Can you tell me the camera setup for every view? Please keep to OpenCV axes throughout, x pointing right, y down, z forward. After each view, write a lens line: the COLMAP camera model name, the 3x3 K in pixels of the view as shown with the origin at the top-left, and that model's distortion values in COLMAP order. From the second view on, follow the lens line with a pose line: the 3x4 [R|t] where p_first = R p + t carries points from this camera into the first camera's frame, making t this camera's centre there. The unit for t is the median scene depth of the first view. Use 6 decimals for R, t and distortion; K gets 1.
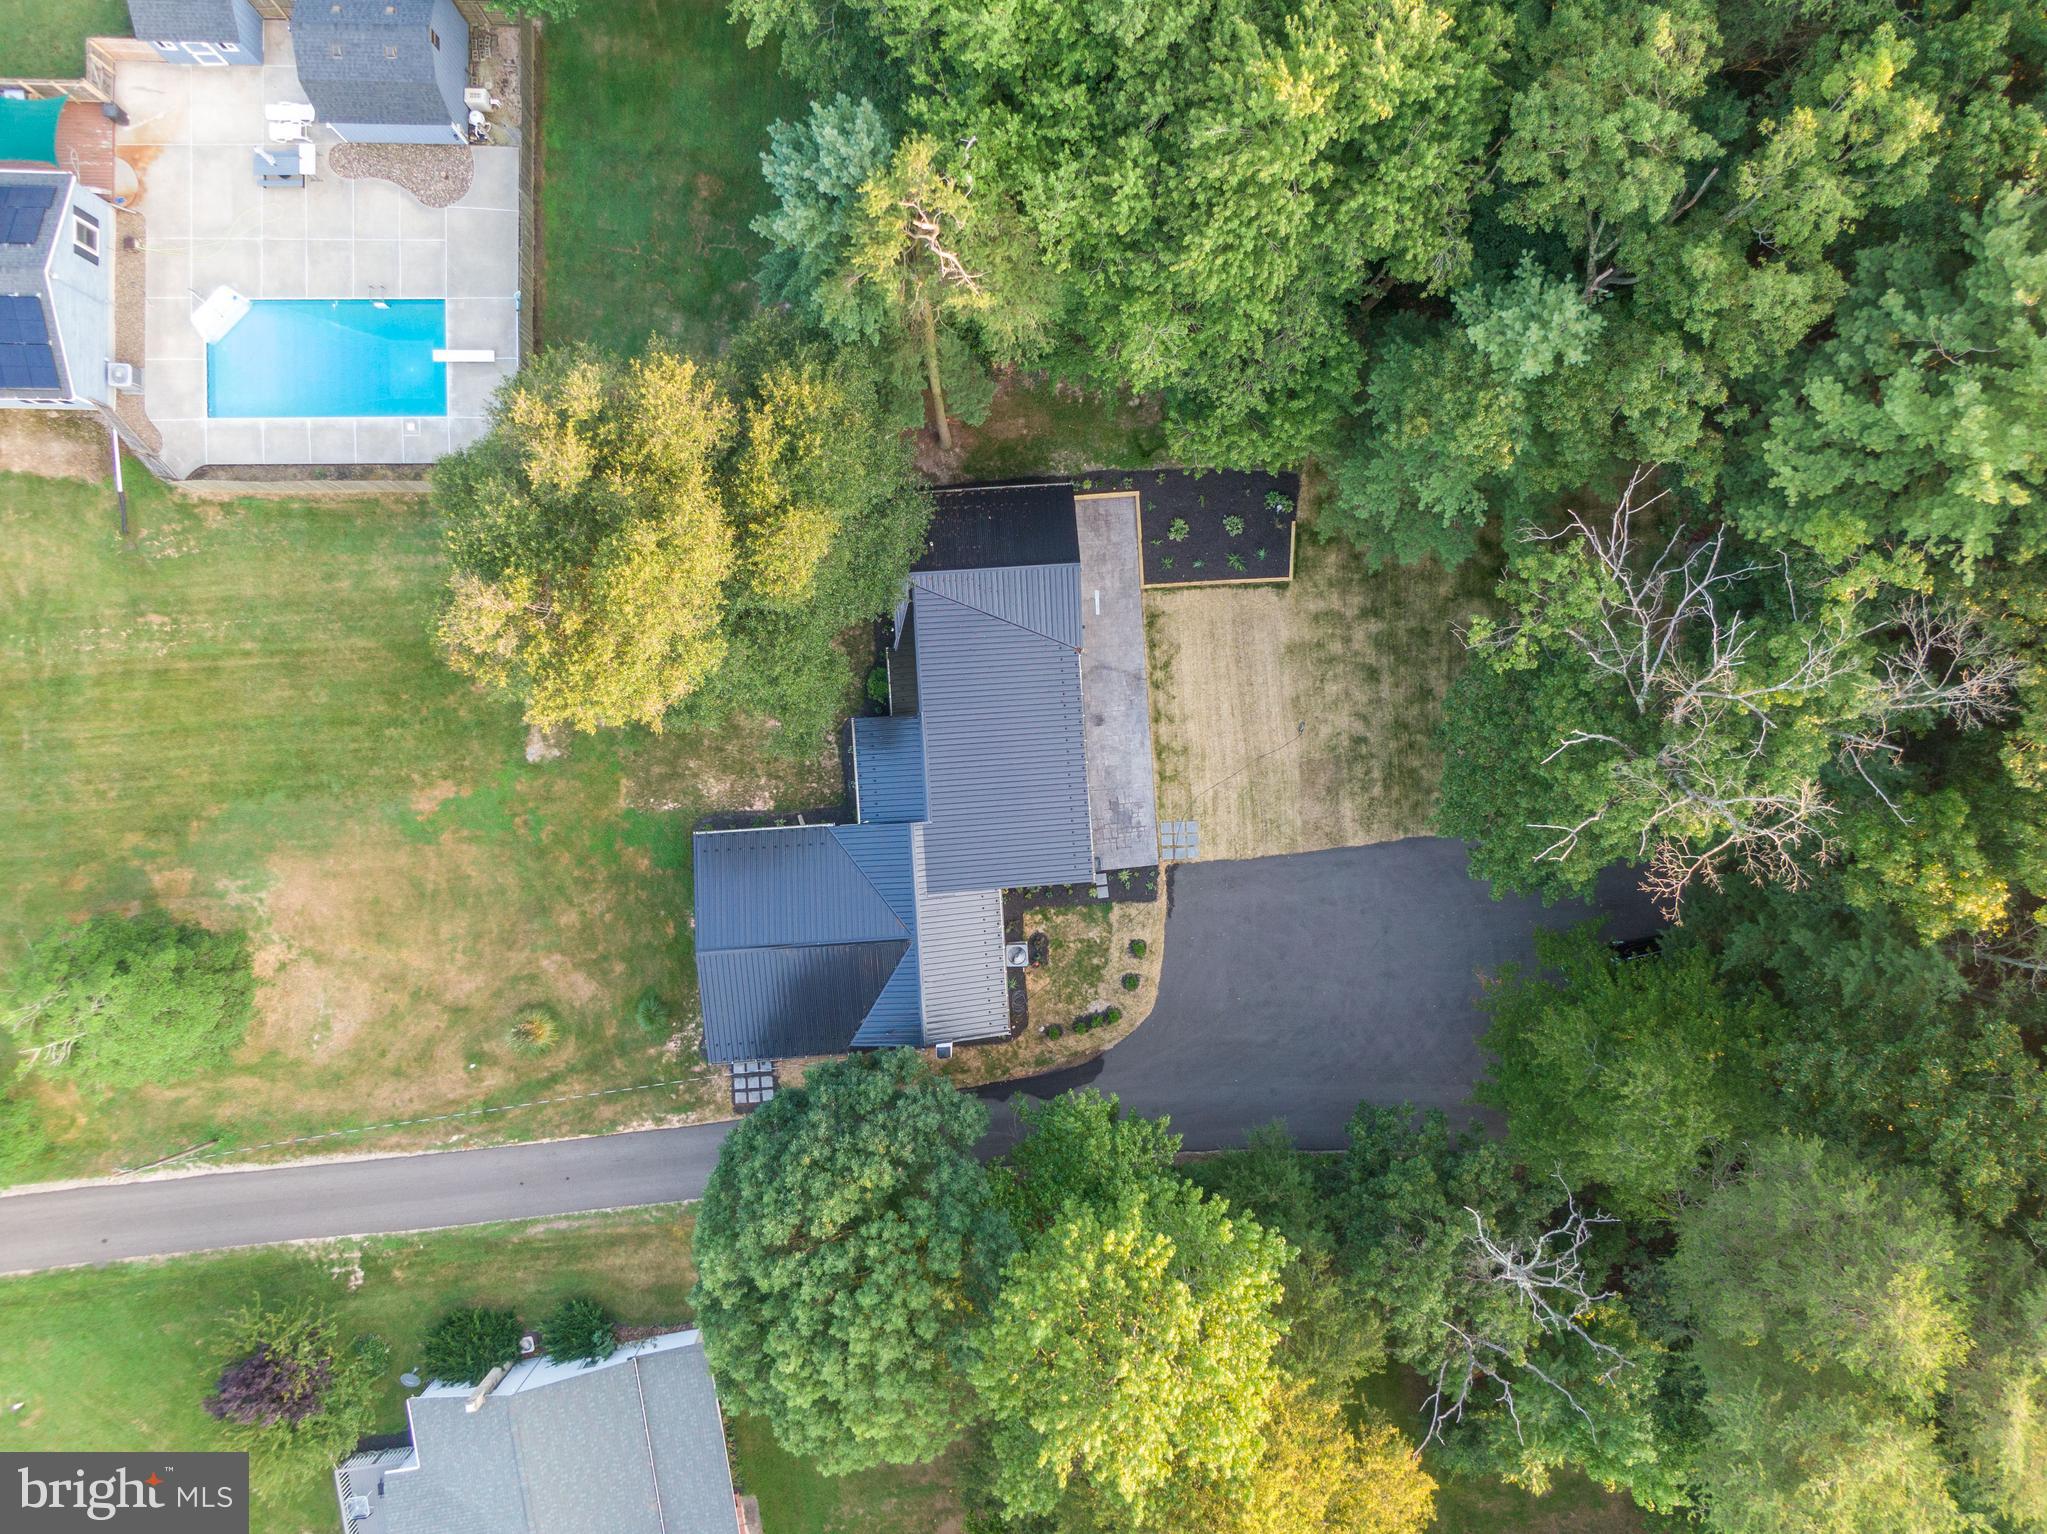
lens RADIAL K [[1446.8, 0, 1023.5], [0, 1446.8, 767.0], [0, 0, 1]] dist [0.046950, -0.071672]
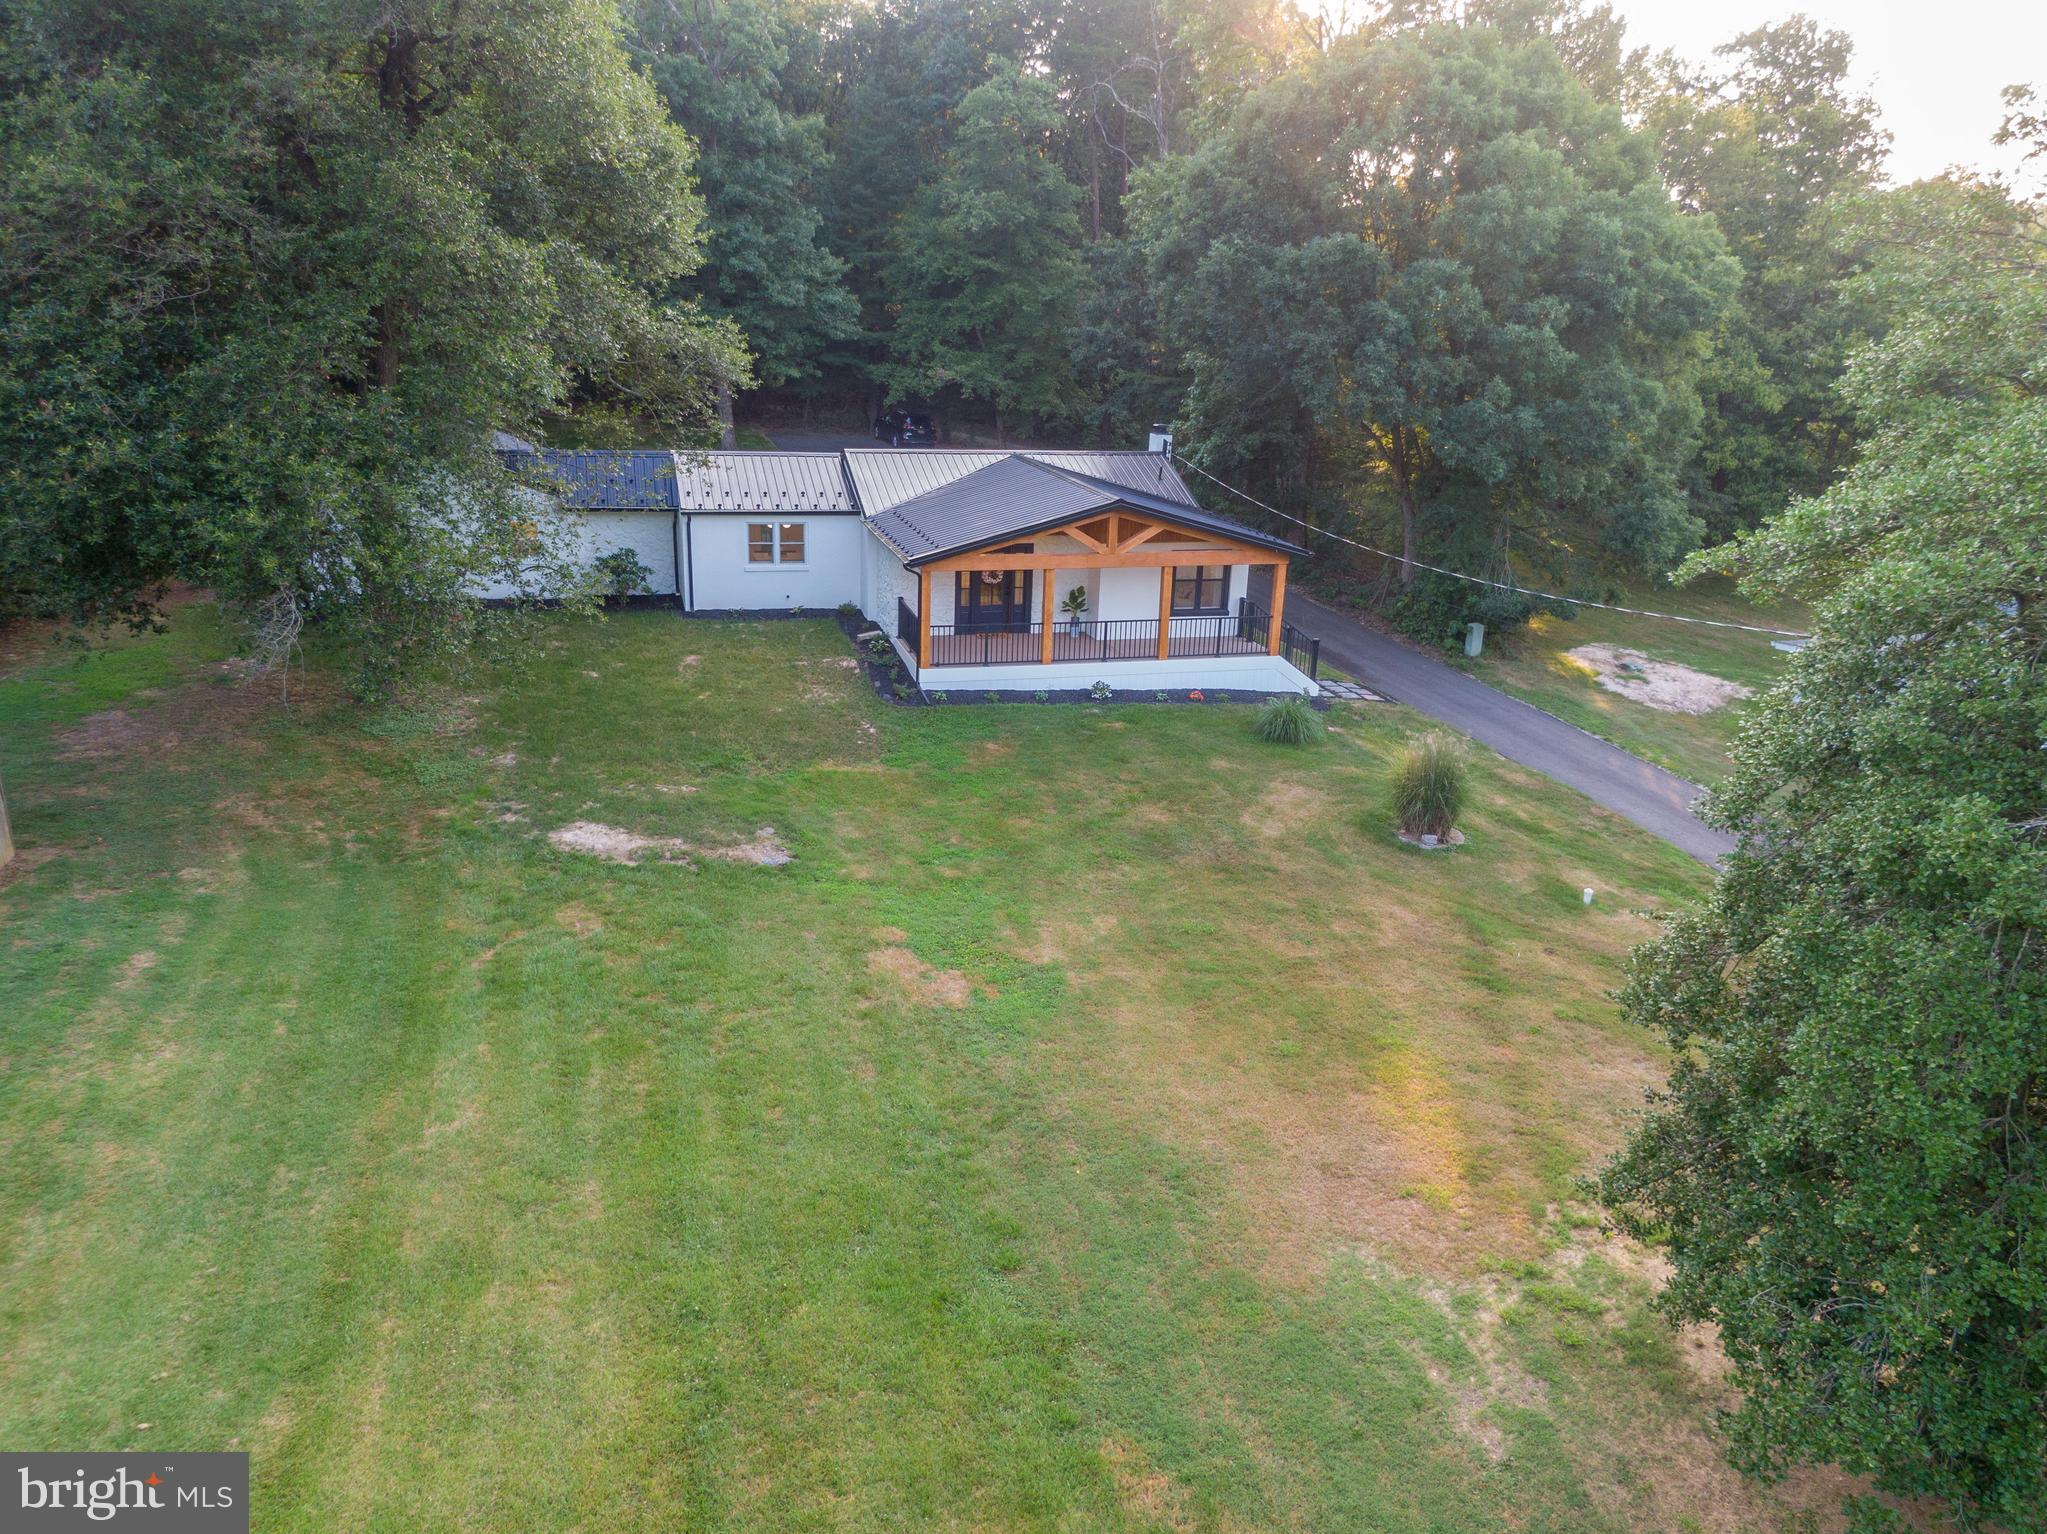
lens RADIAL K [[1446.8, 0, 1023.5], [0, 1446.8, 767.0], [0, 0, 1]] dist [0.046950, -0.071672]
pose [[-0.208557, -0.337788, 0.917825, -0.755197], [0.977235, -0.034610, 0.209320, -0.025260], [-0.038940, 0.940586, 0.337316, 0.918314]]
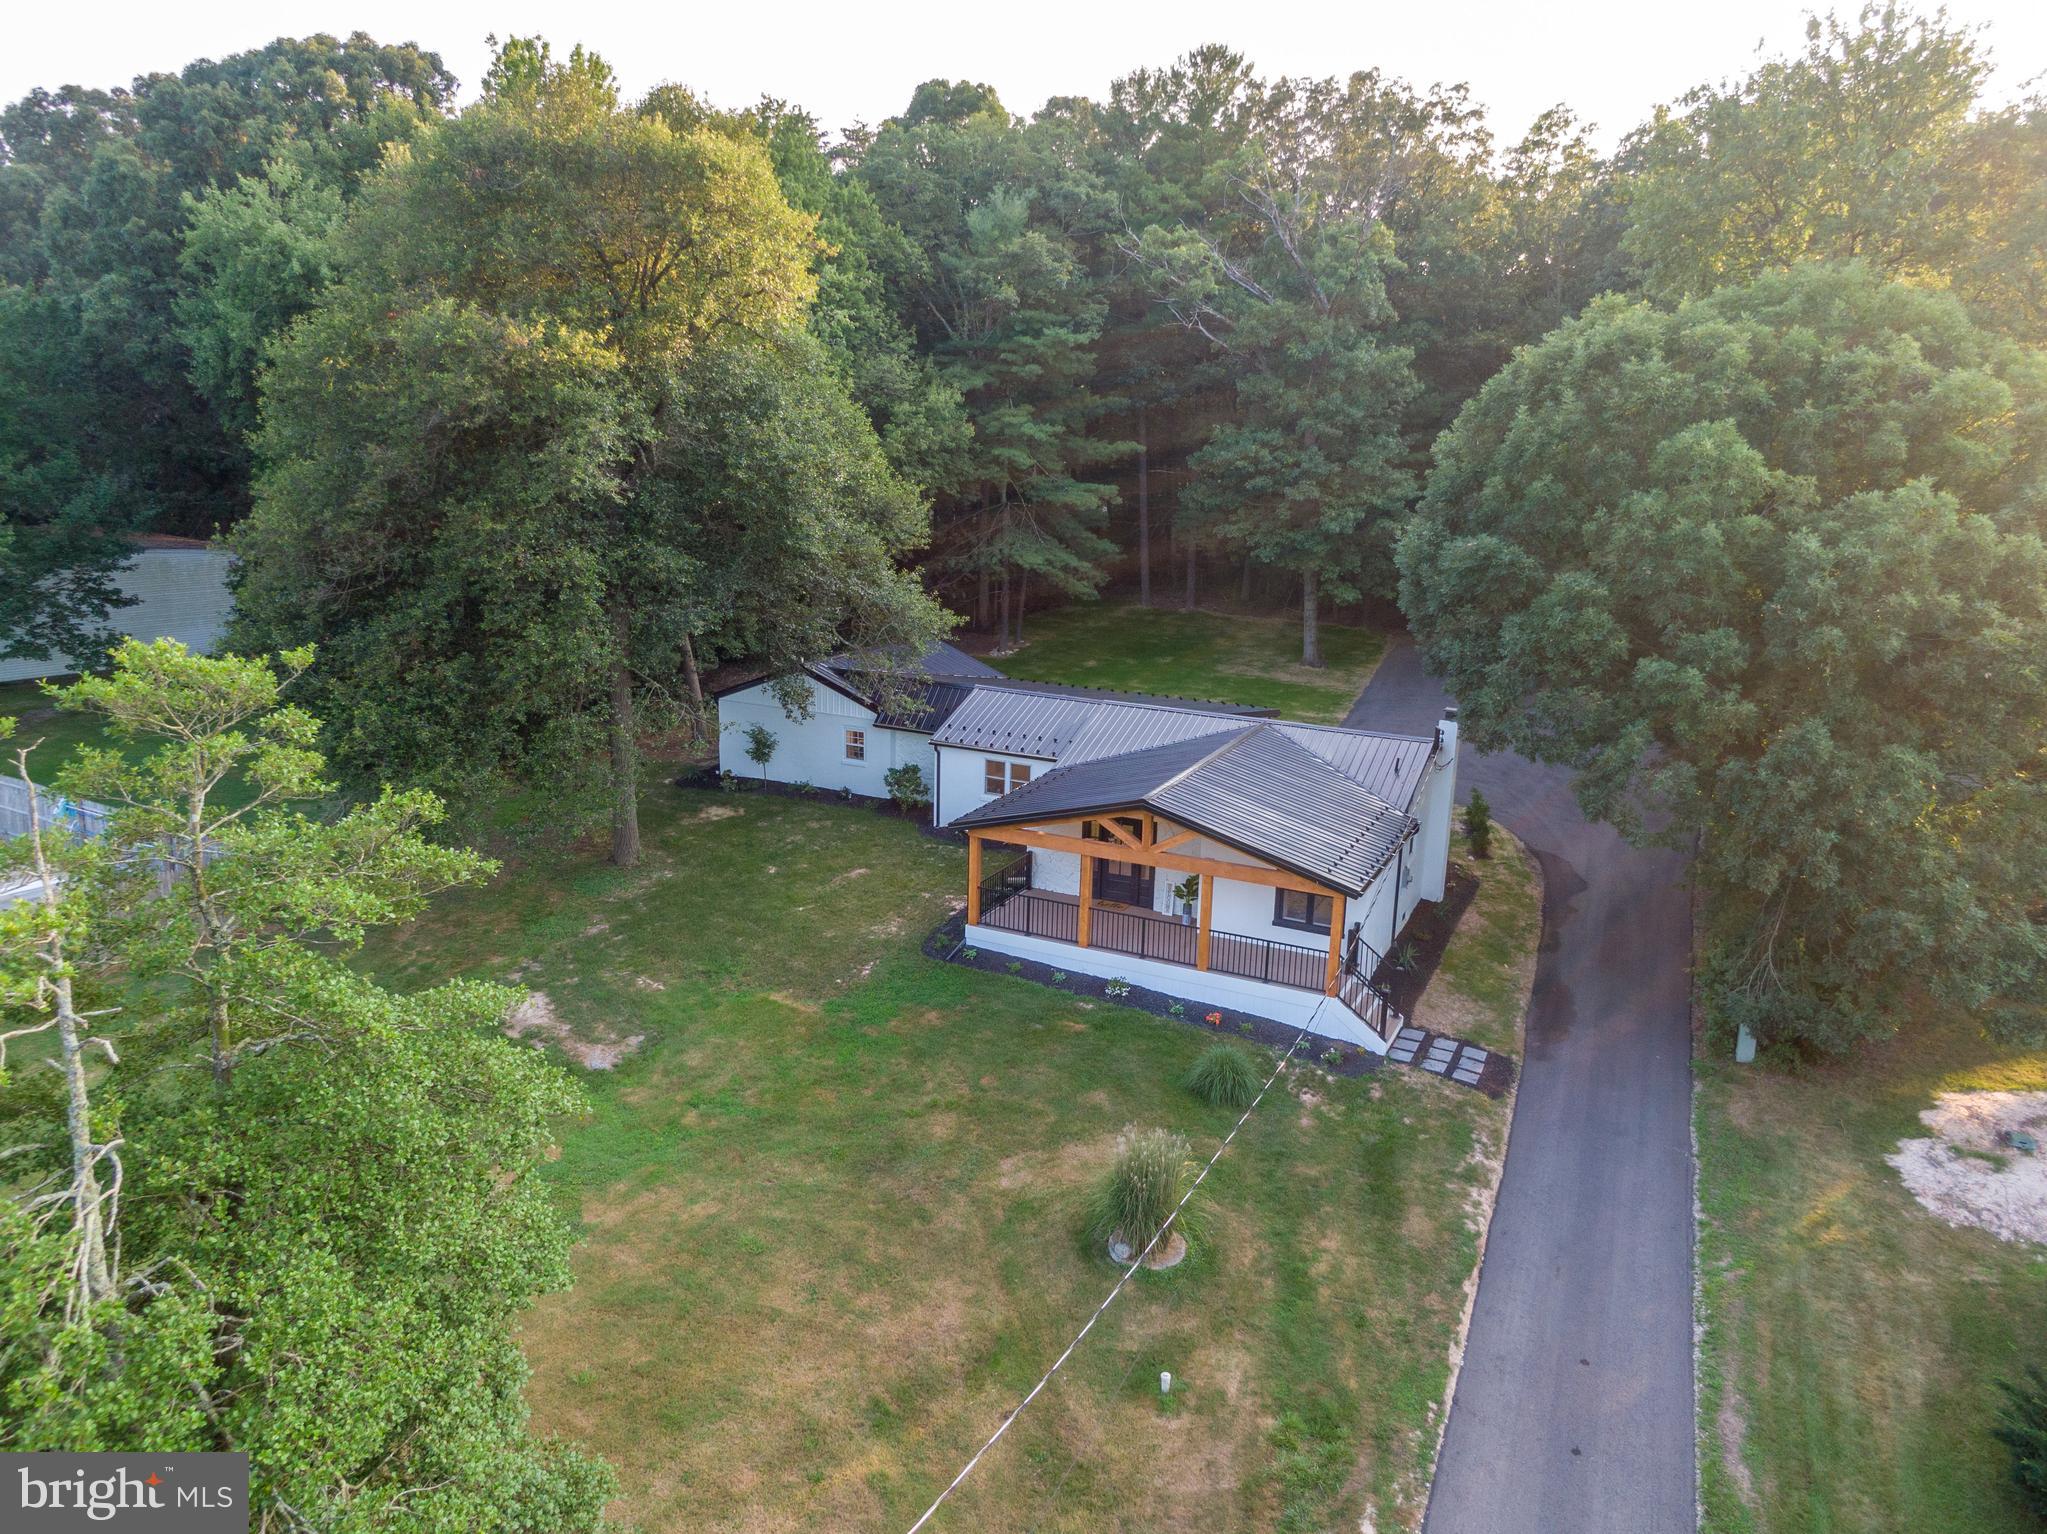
lens RADIAL K [[1446.8, 0, 1023.5], [0, 1446.8, 767.0], [0, 0, 1]] dist [0.046950, -0.071672]
pose [[0.496095, -0.231934, 0.836718, -0.690874], [0.868235, 0.140988, -0.475701, 0.341206], [-0.007636, 0.962460, 0.271316, 0.850770]]
